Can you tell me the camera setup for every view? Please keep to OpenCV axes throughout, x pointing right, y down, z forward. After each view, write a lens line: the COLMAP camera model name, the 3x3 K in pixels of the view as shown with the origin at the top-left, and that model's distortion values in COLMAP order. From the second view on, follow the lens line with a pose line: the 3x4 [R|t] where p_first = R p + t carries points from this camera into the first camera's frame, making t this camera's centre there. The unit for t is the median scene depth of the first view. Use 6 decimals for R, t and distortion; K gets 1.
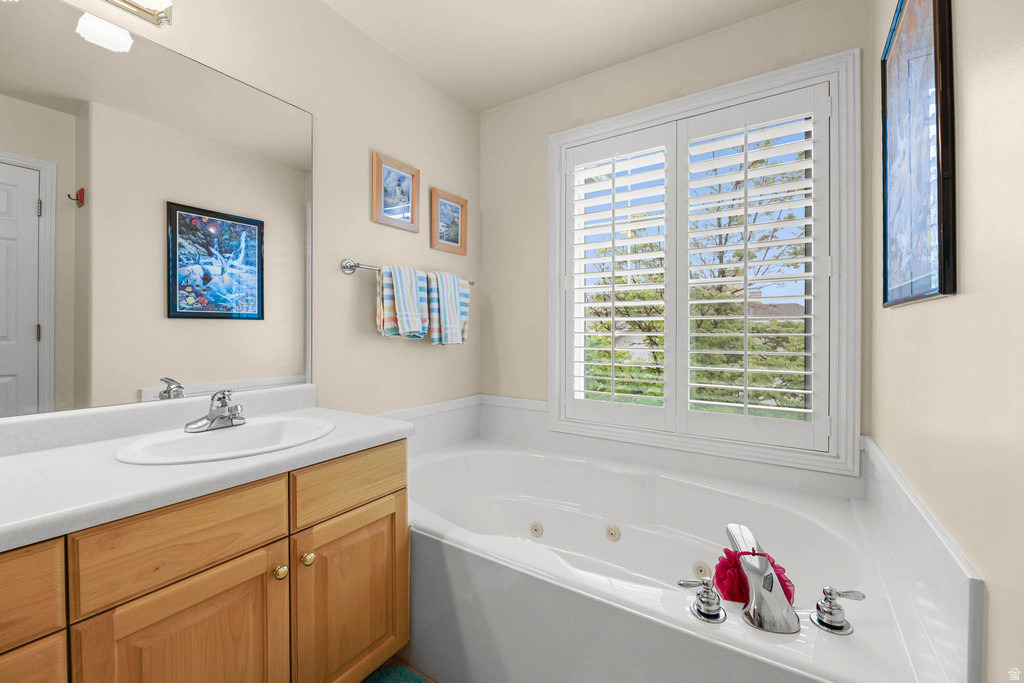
lens RADIAL K [[417.5, 0, 523.2], [0, 417.5, 330.8], [0, 0, 1]] dist [-0.006619, -0.001970]
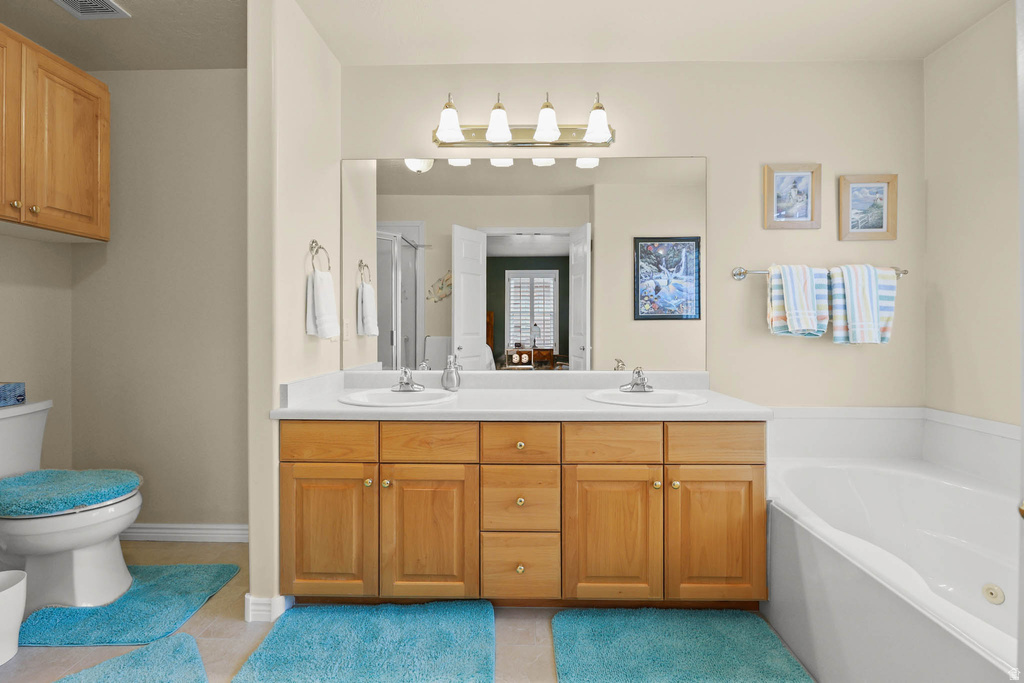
lens RADIAL K [[417.5, 0, 514.3], [0, 417.5, 334.8], [0, 0, 1]] dist [-0.006619, -0.001970]
pose [[0.517959, 0.011166, -0.855332, 0.239971], [-0.000699, 0.999920, 0.012630, 0.002589], [0.855405, -0.005944, 0.517926, -0.131689]]
